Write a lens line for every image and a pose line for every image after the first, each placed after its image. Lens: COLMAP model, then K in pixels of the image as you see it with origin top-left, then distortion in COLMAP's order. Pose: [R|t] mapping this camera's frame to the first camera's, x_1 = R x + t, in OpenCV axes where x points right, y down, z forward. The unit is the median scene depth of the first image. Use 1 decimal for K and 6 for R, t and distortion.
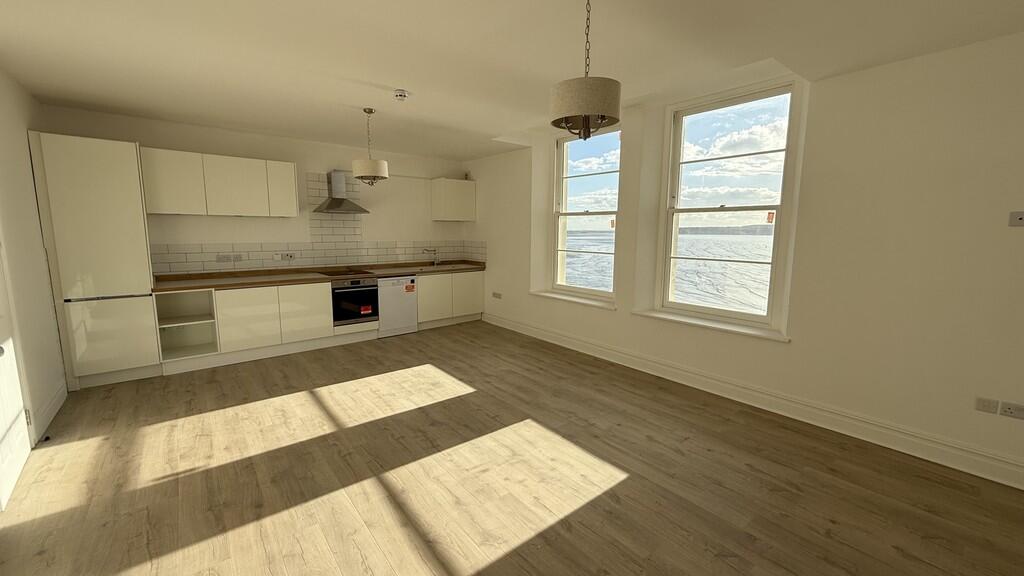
lens RADIAL K [[405.5, 0, 512.0], [0, 405.5, 288.0], [0, 0, 1]] dist [0.000157, -0.000027]
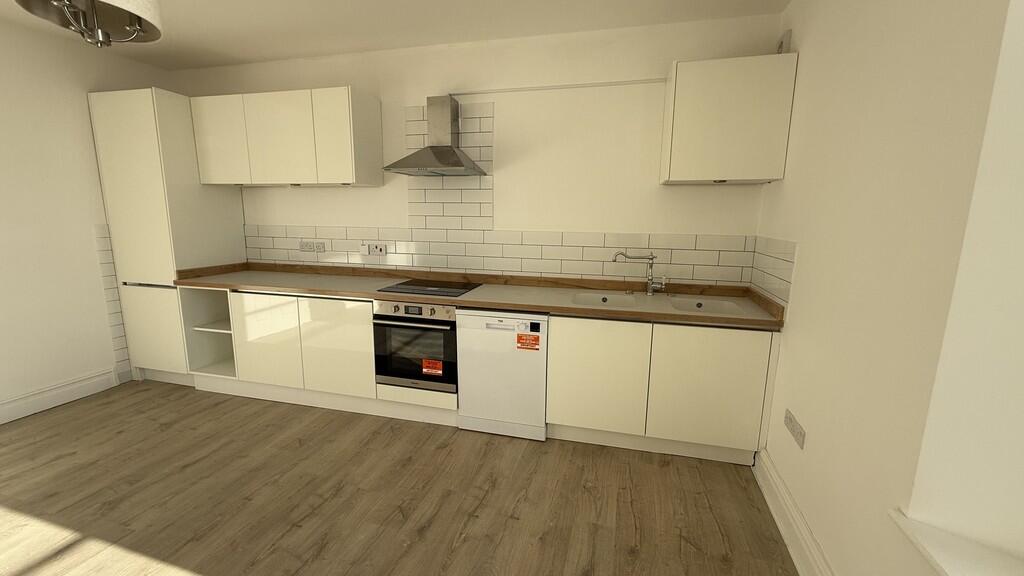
lens RADIAL K [[405.5, 0, 512.0], [0, 405.5, 288.0], [0, 0, 1]] dist [0.000157, -0.000027]
pose [[0.560307, 0.143426, -0.815773, 0.085283], [-0.125091, 0.988250, 0.087833, -0.097978], [0.818785, 0.052832, 0.571665, 0.797831]]
